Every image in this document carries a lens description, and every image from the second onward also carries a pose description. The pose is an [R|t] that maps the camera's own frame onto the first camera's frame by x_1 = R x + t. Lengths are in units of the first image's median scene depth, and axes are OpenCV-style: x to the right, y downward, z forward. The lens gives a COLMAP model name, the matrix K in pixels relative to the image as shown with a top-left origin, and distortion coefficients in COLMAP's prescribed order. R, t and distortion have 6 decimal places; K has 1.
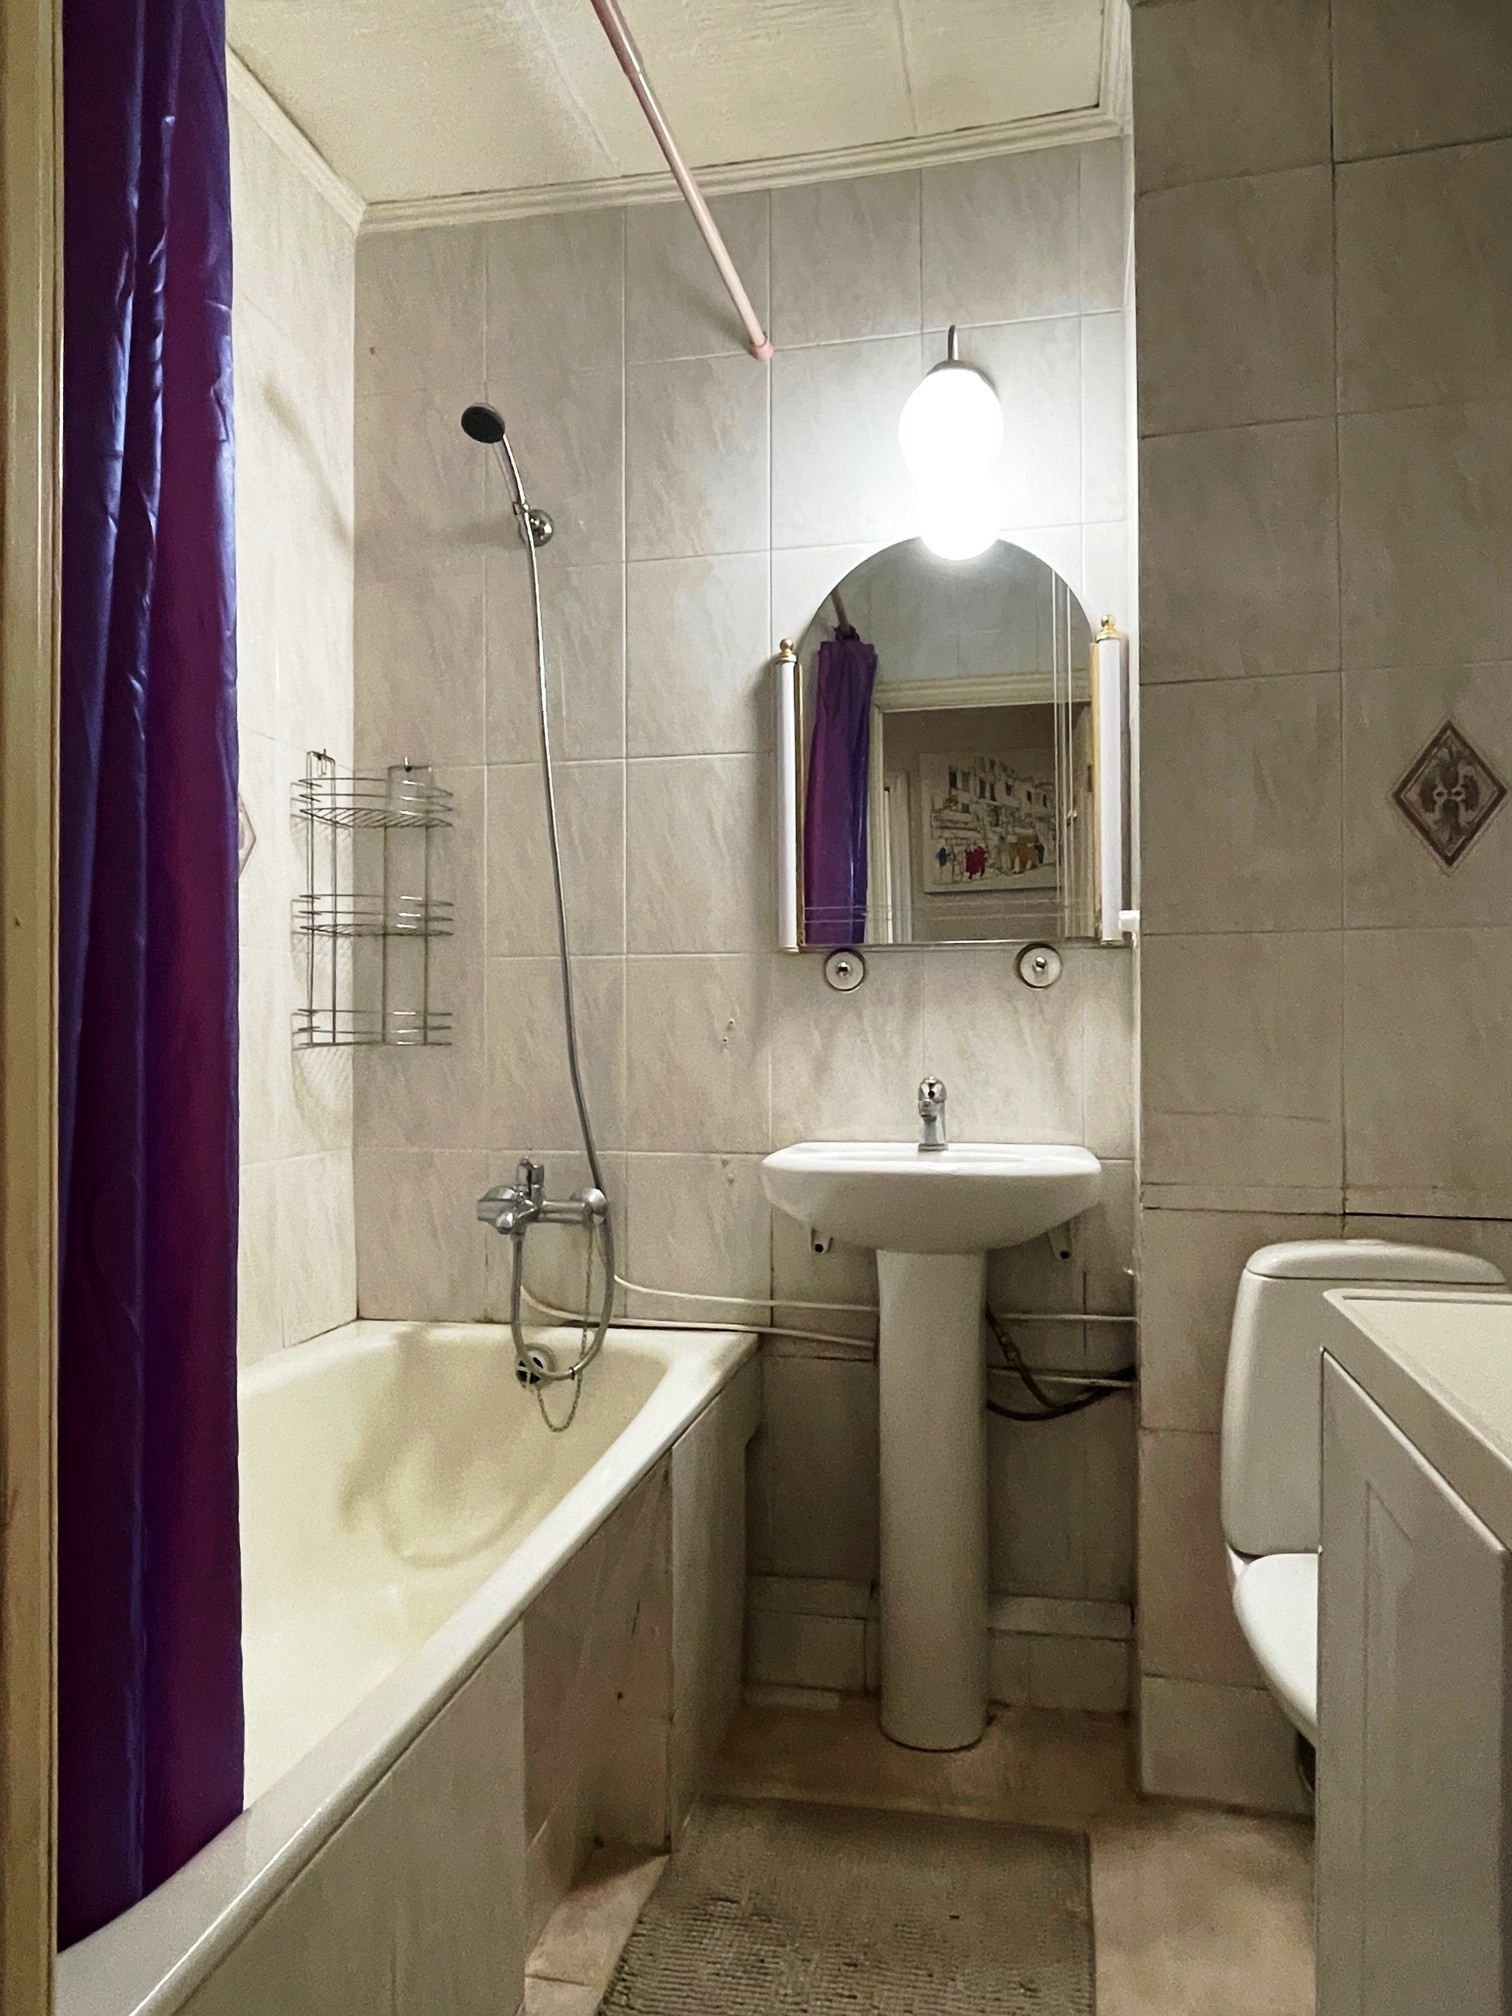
lens RADIAL K [[1317.2, 0, 754.2], [0, 1317.2, 1002.3], [0, 0, 1]] dist [0.014166, -0.026907]
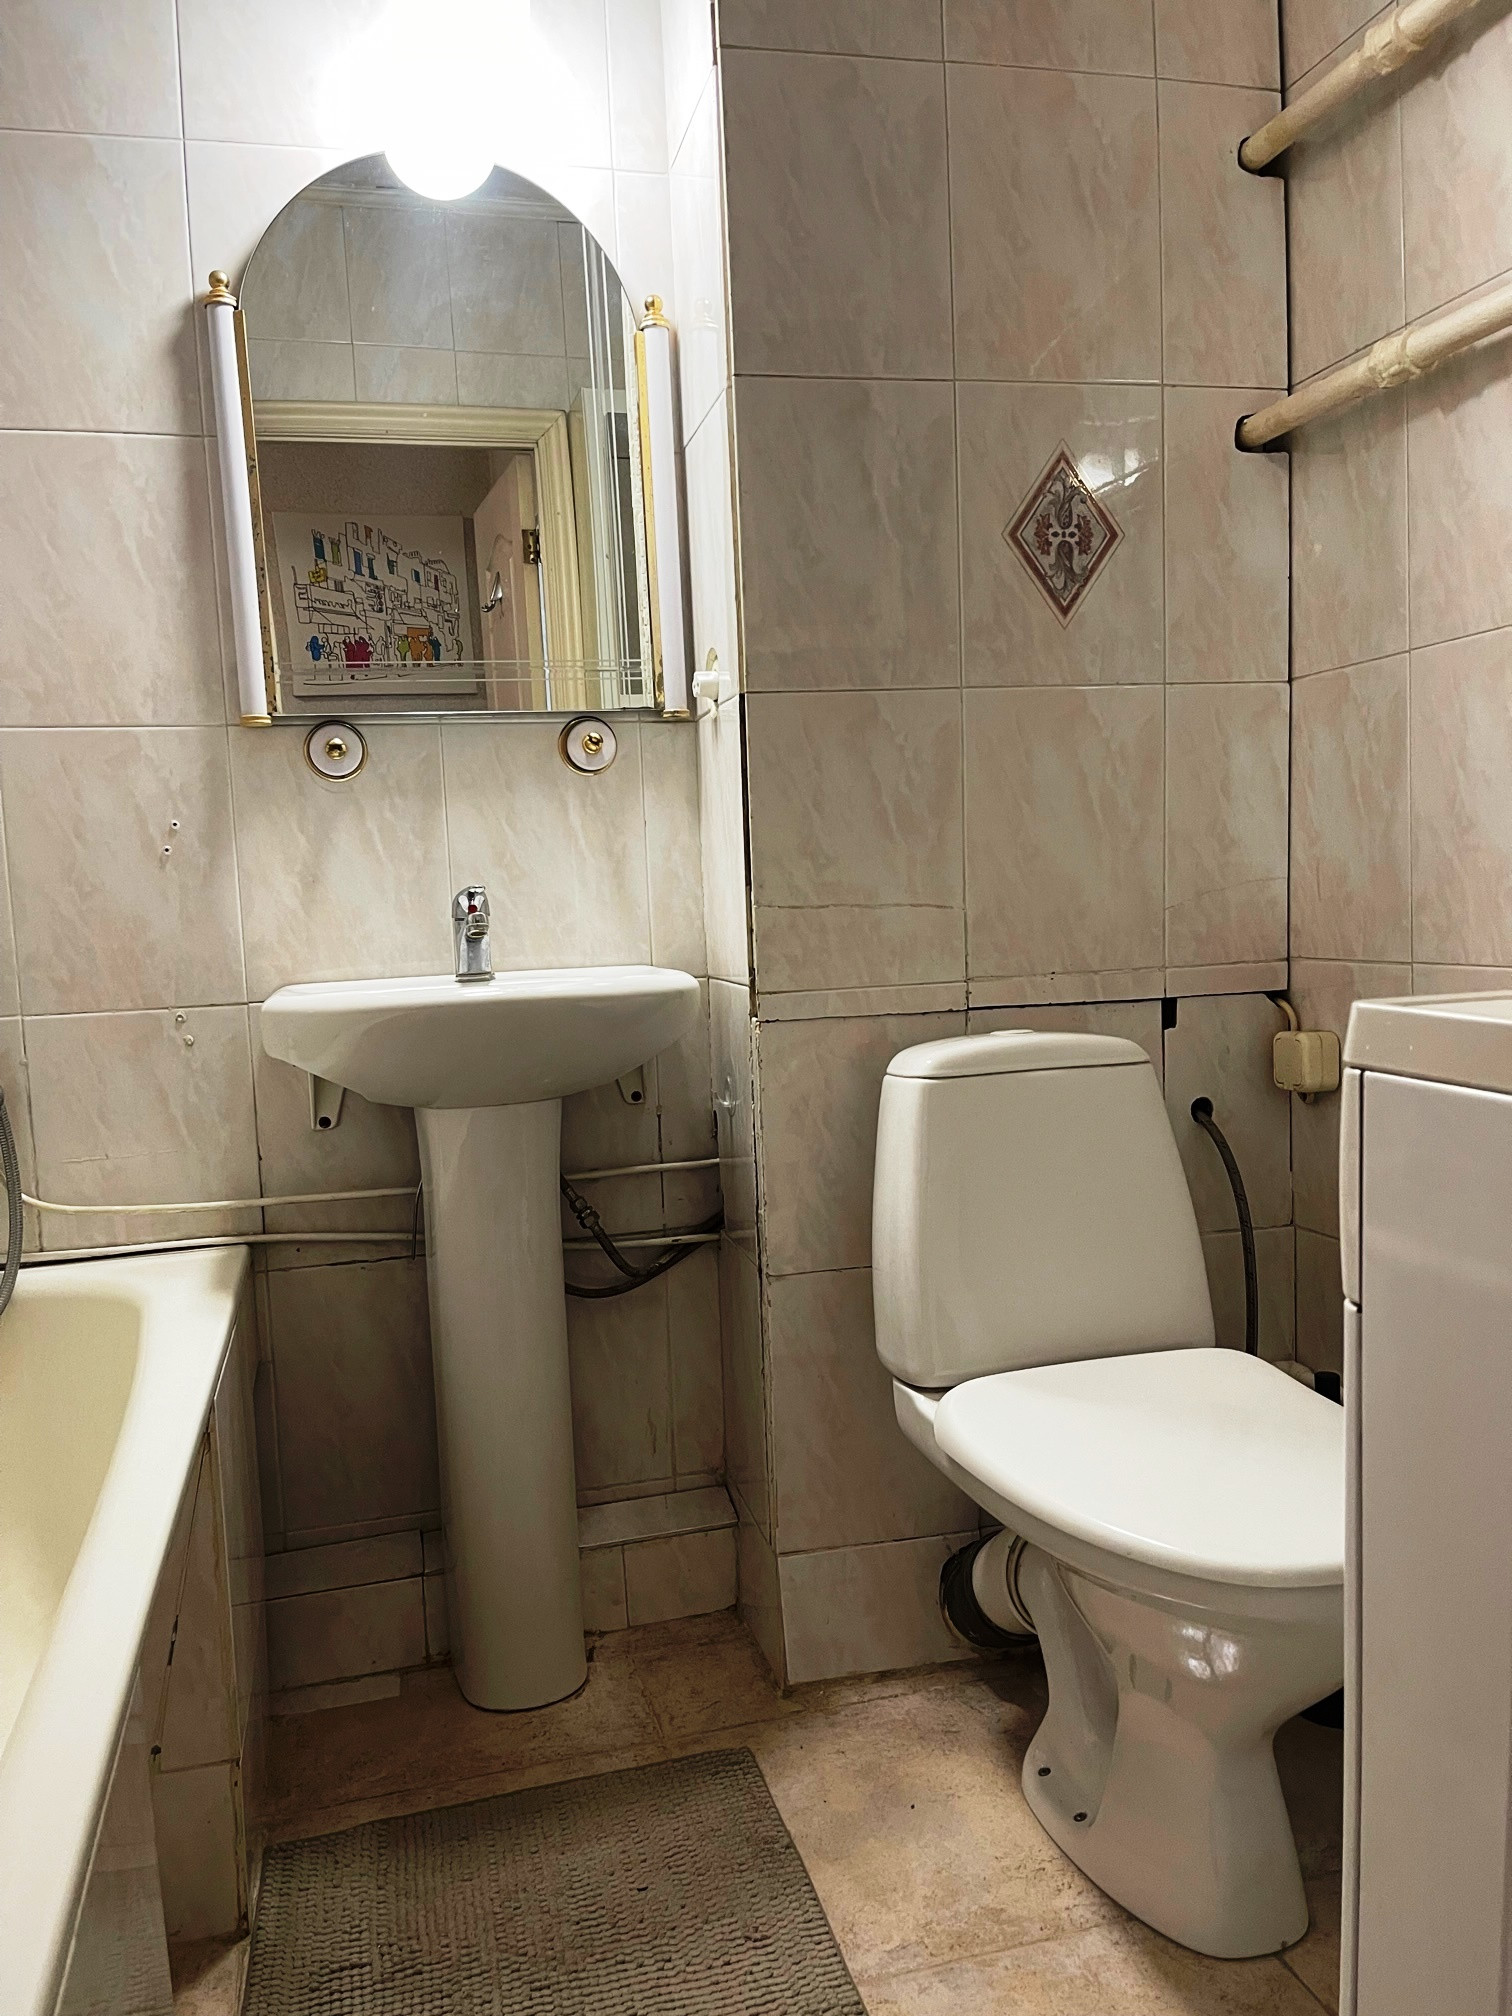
lens RADIAL K [[1524.9, 0, 741.2], [0, 1524.9, 1013.6], [0, 0, 1]] dist [0.058049, -0.077551]
pose [[0.888523, -0.073247, 0.452949, -0.139376], [0.029291, 0.994217, 0.103317, 0.043691], [-0.457897, -0.078532, 0.885530, 0.126050]]
